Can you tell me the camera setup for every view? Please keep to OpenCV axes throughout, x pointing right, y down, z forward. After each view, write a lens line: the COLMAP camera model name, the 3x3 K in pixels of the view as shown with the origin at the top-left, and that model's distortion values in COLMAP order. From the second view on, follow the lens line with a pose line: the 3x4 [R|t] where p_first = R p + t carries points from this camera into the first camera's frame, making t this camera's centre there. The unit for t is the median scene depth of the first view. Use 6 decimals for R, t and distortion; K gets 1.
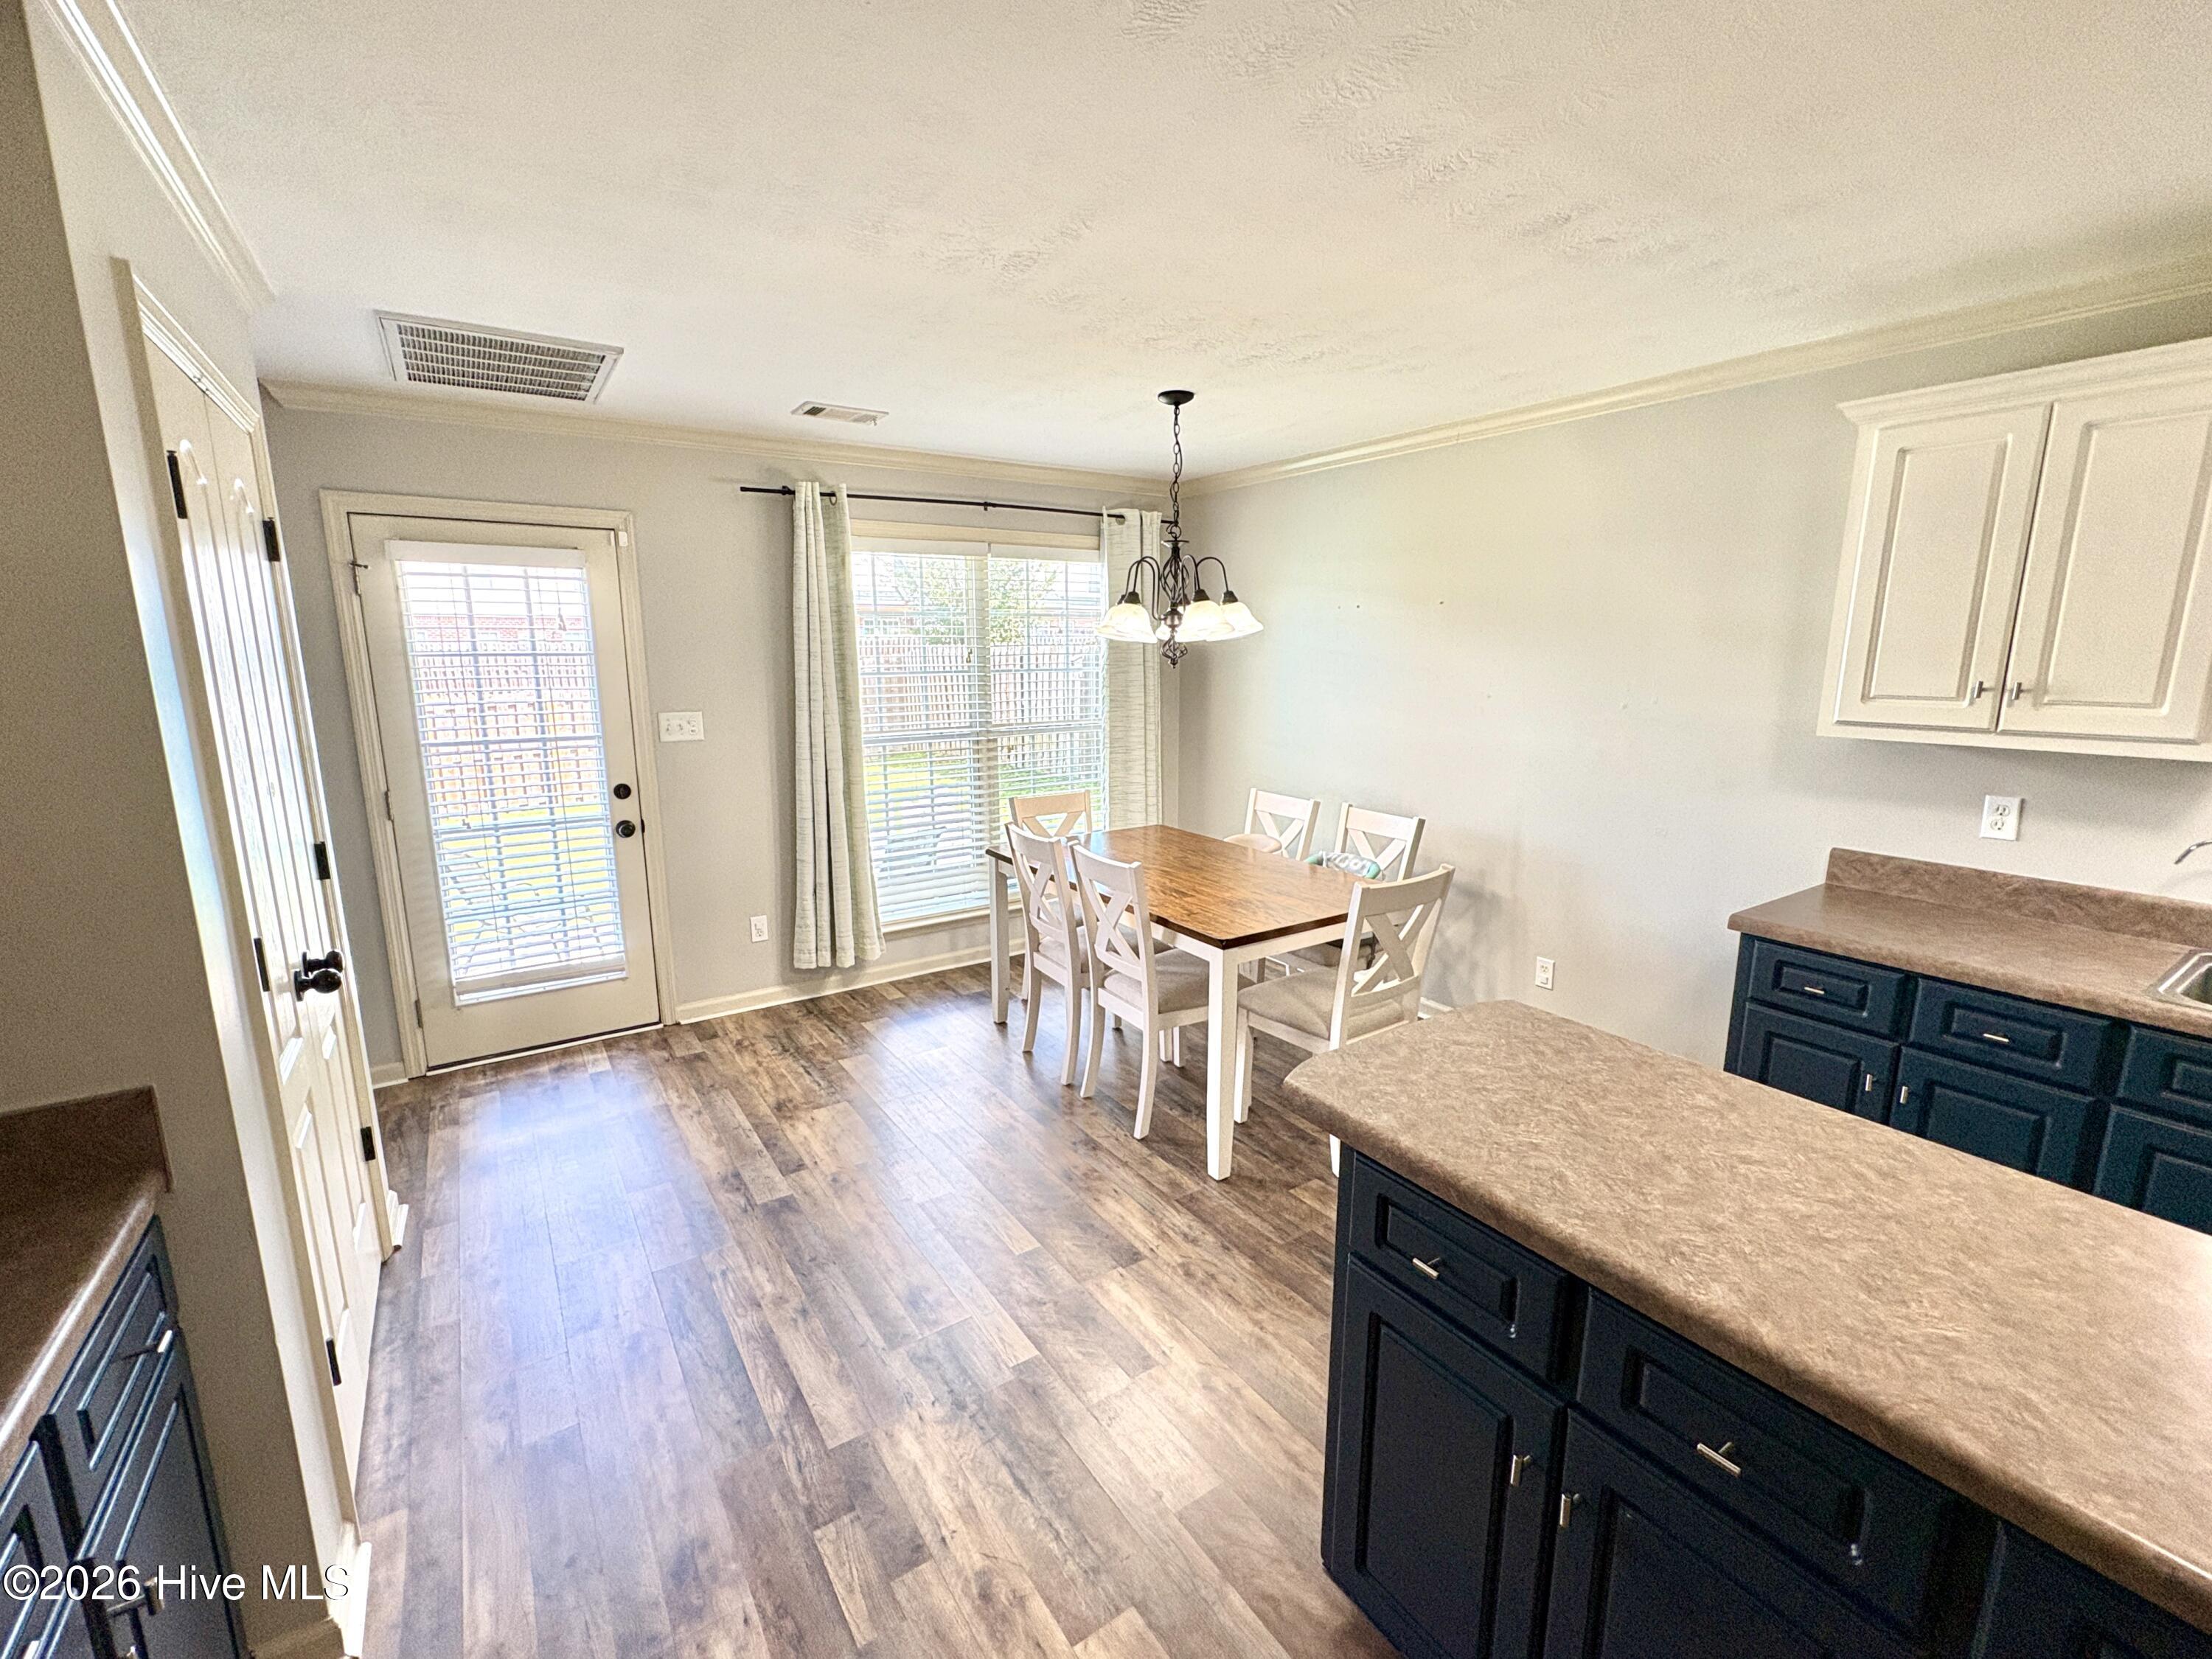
lens RADIAL K [[944.9, 0, 1107.1], [0, 944.9, 831.0], [0, 0, 1]] dist [-0.000460, 0.000368]
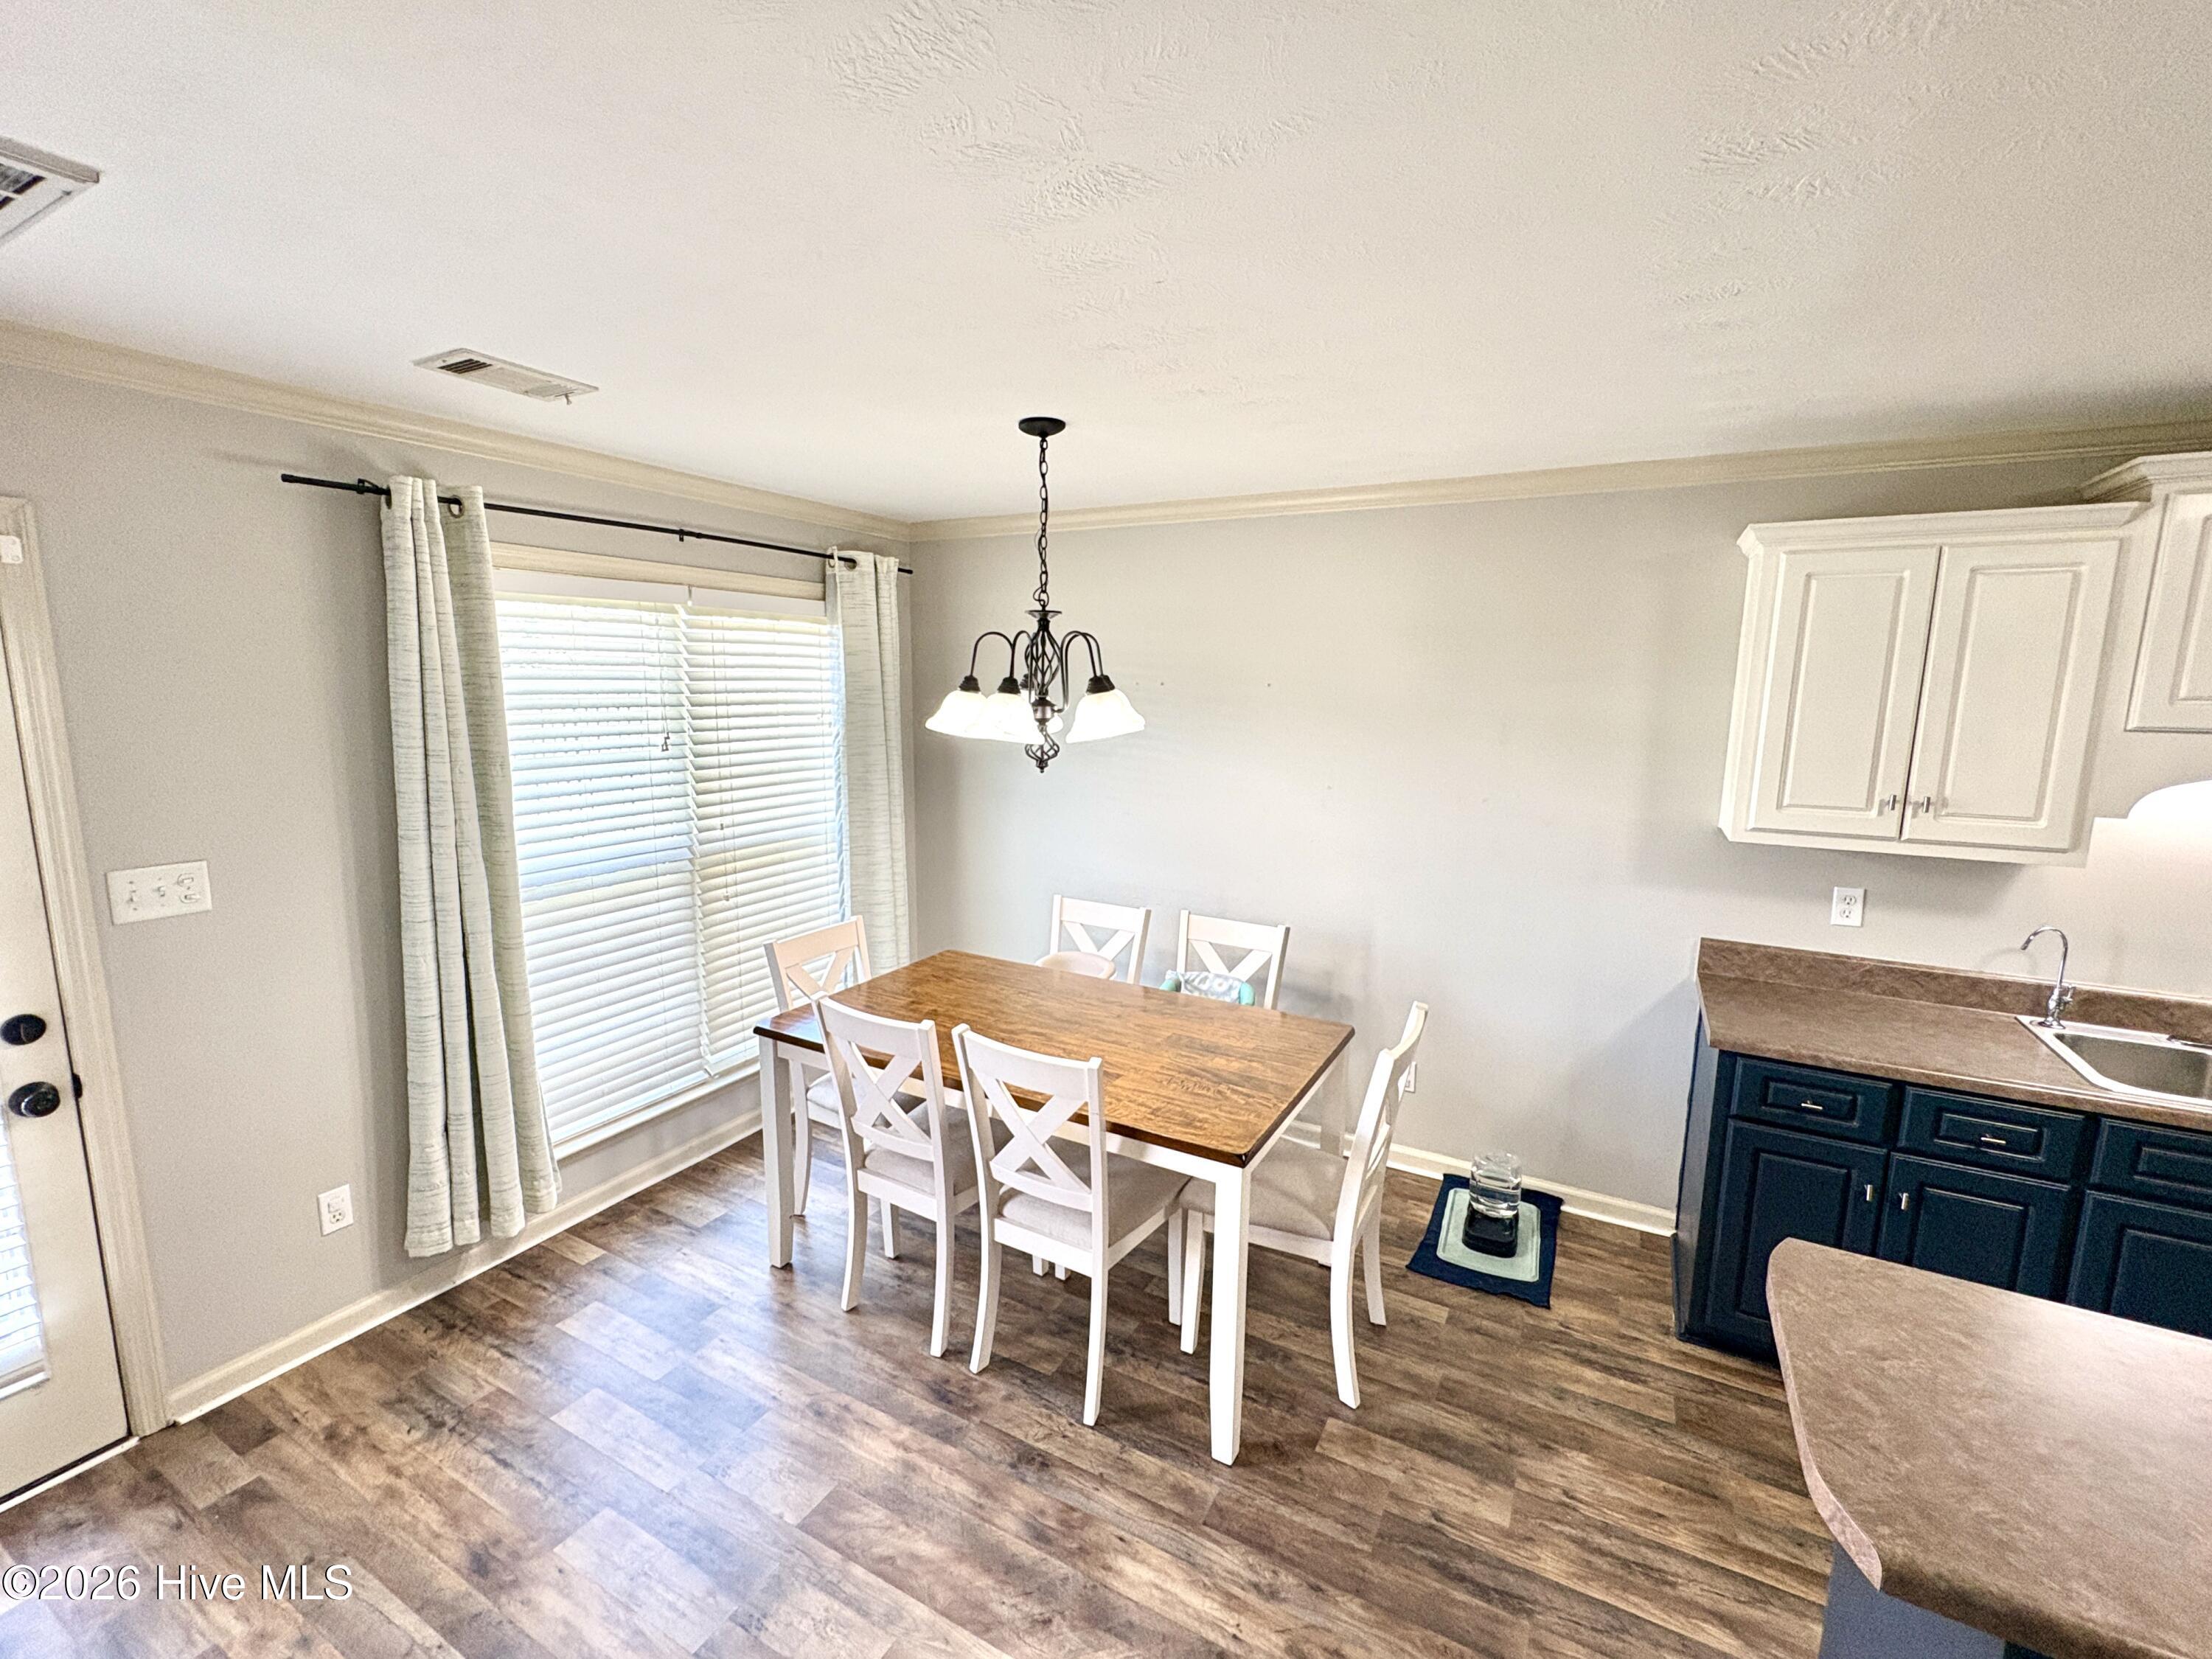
lens RADIAL K [[944.9, 0, 1107.1], [0, 944.9, 831.0], [0, 0, 1]] dist [-0.000460, 0.000368]
pose [[0.888935, -0.059081, 0.454208, -0.283835], [0.074794, 0.997059, -0.016688, -0.129963], [-0.451886, 0.048806, 0.890740, 0.350099]]
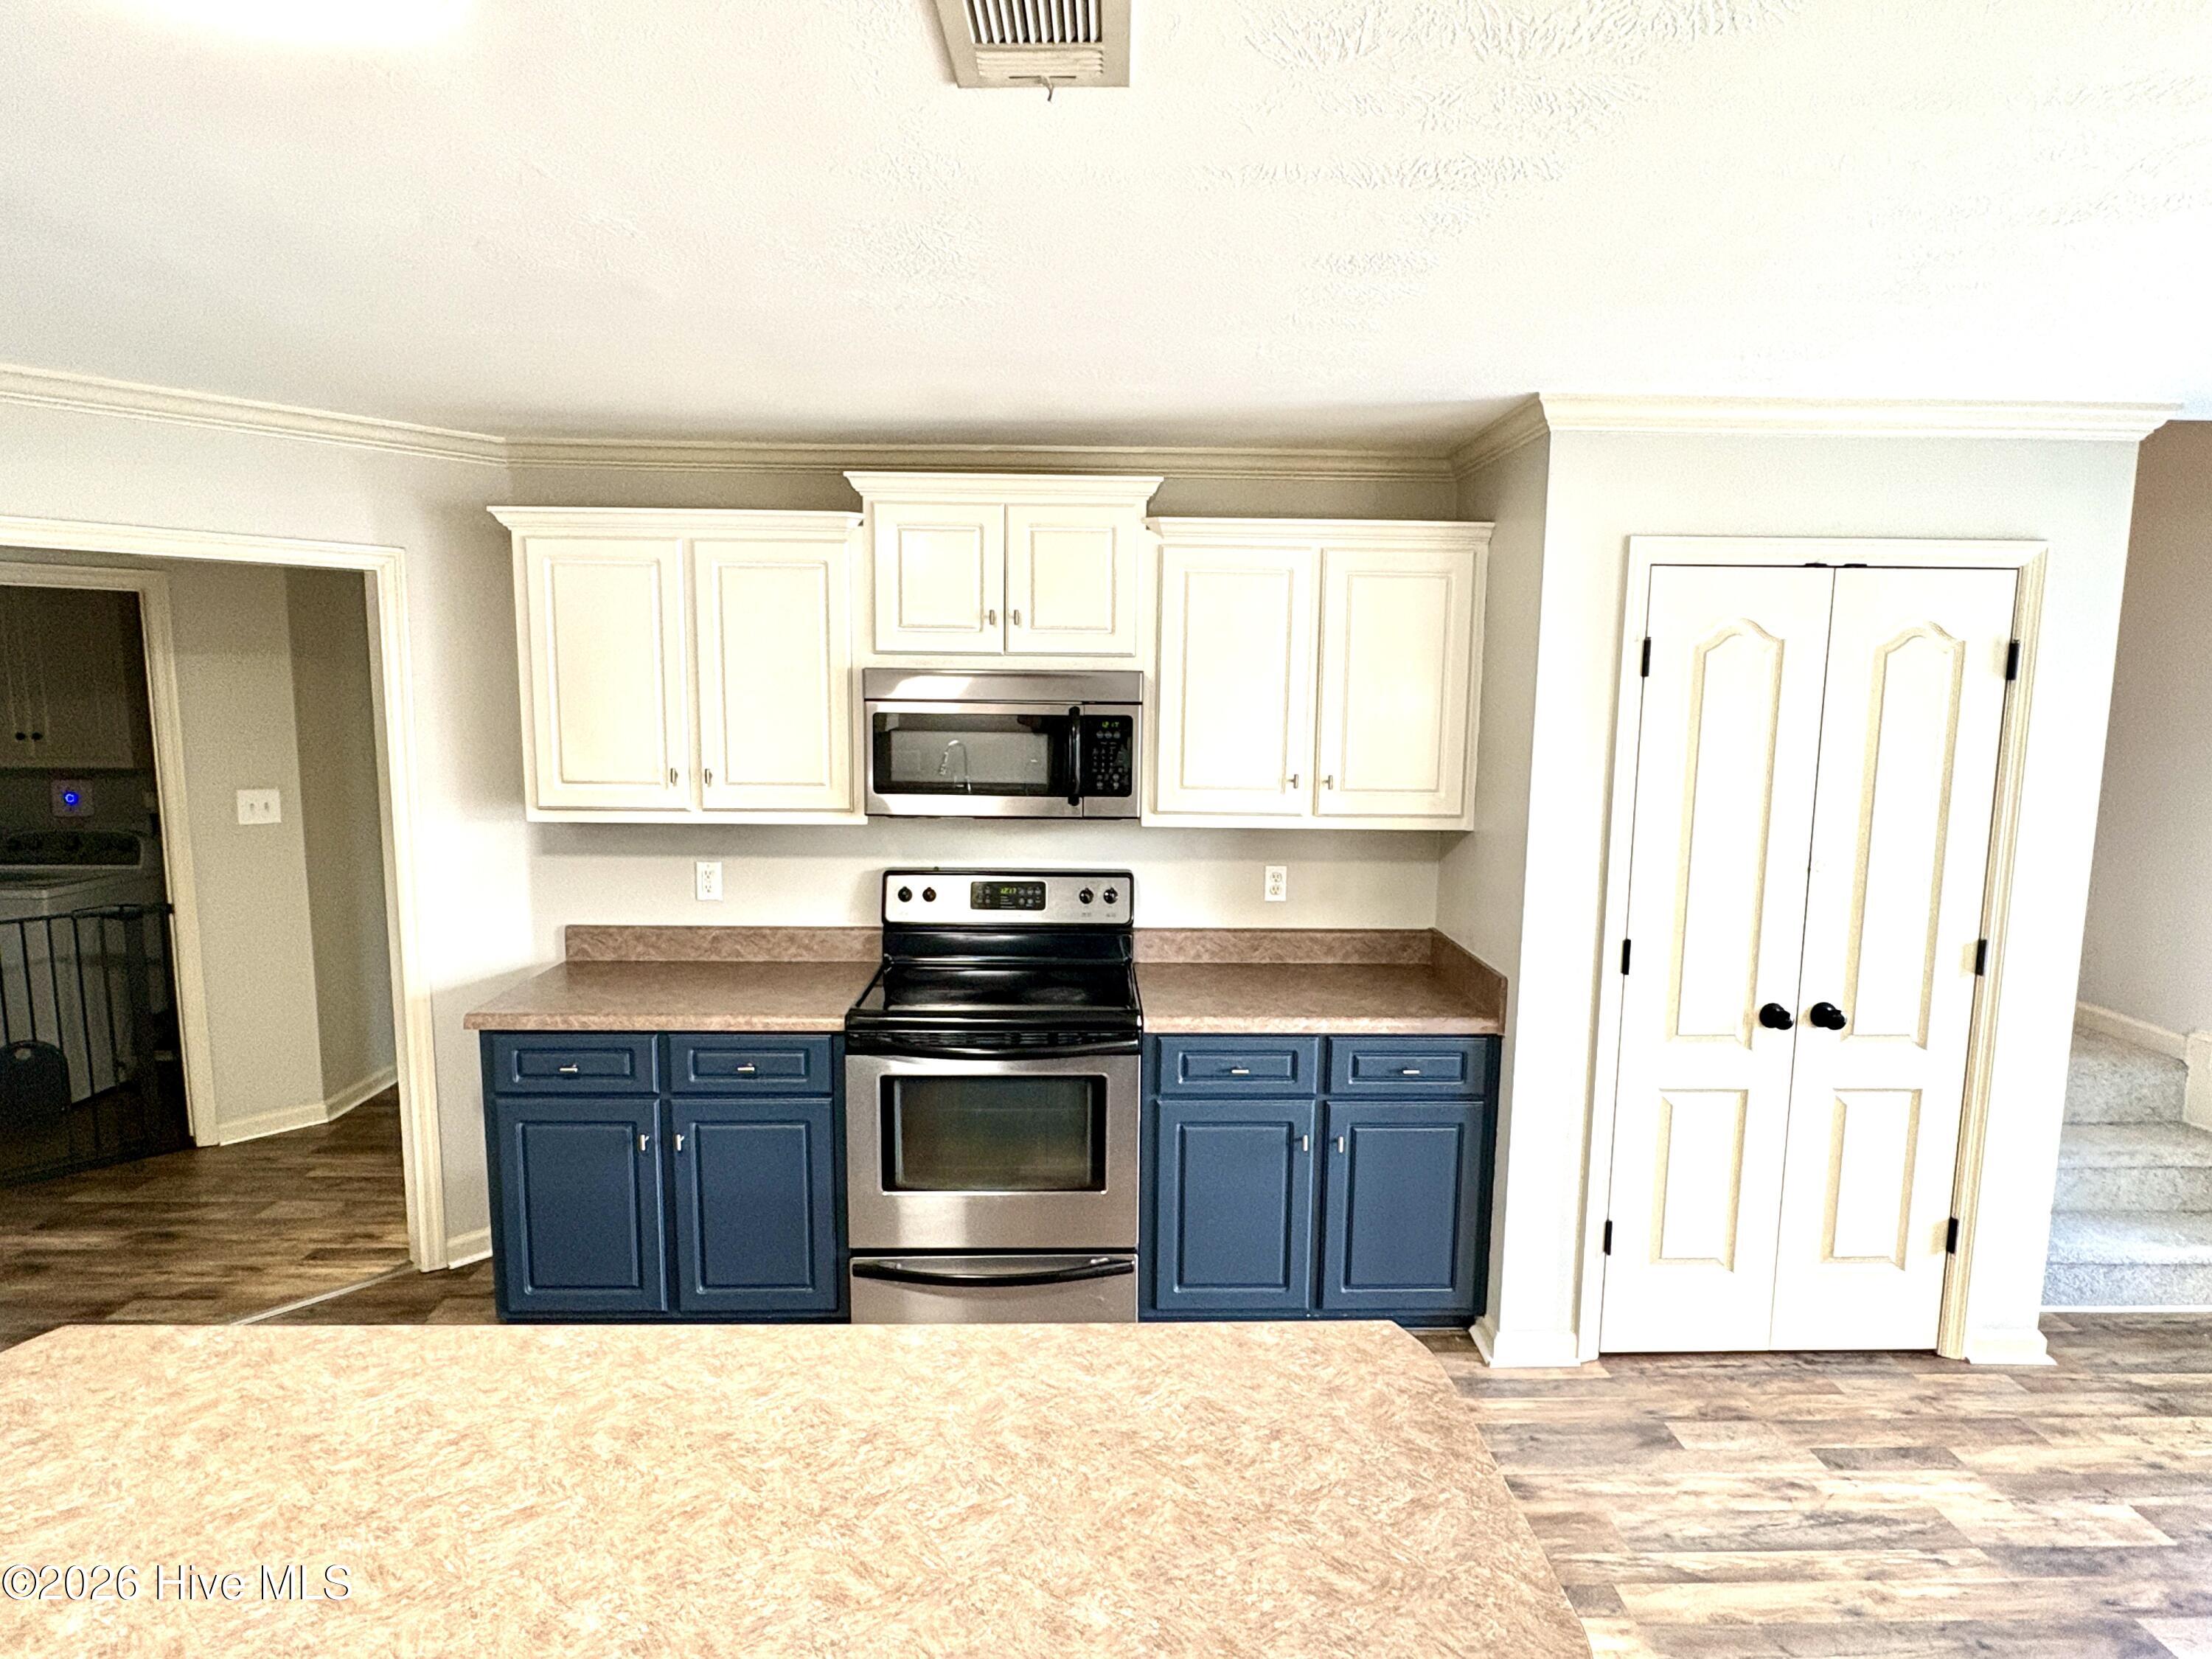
lens RADIAL K [[1178.8, 0, 1104.8], [0, 1178.8, 834.6], [0, 0, 1]] dist [-0.003686, 0.001189]
pose [[-0.538721, 0.102475, -0.836229, 0.621327], [-0.171637, 0.958409, 0.228020, -0.183394], [0.824816, 0.266367, -0.498726, 0.648338]]
